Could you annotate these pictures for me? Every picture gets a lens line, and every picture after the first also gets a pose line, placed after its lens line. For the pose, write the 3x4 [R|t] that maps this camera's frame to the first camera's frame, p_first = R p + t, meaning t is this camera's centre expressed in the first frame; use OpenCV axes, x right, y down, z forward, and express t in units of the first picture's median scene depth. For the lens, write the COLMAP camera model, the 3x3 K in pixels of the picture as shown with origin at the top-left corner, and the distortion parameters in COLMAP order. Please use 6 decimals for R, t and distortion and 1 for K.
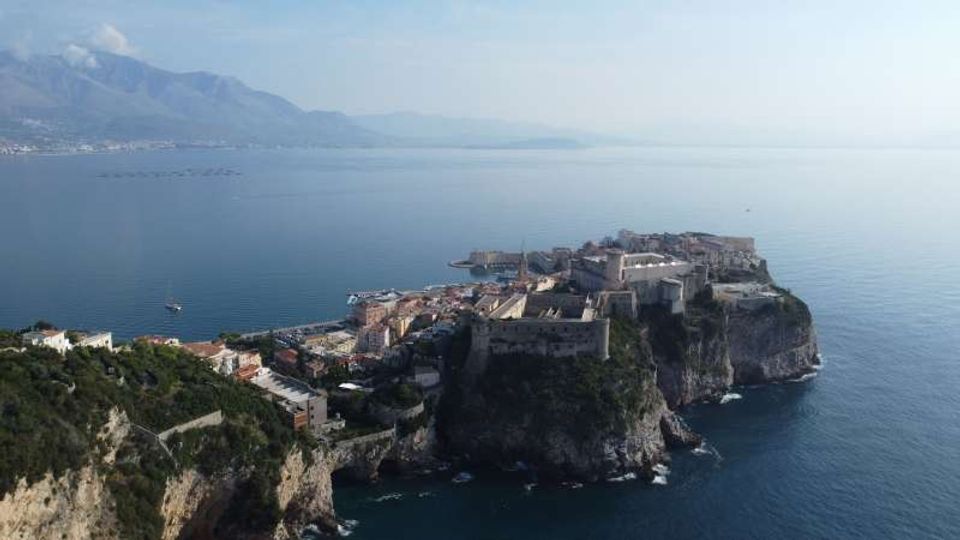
lens RADIAL K [[725.0, 0, 477.7], [0, 725.0, 263.1], [0, 0, 1]] dist [0.003770, -0.007547]
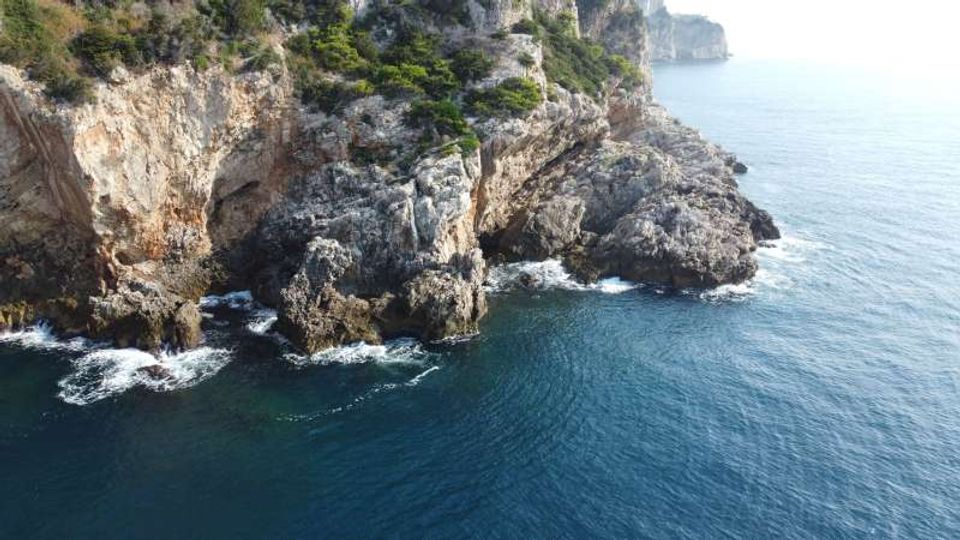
lens RADIAL K [[725.0, 0, 478.8], [0, 725.0, 267.7], [0, 0, 1]] dist [0.003770, -0.007547]
pose [[0.999932, -0.004012, -0.010985, -0.146663], [0.005450, 0.990940, 0.134195, 0.476374], [0.010348, -0.134246, 0.990894, -0.995247]]
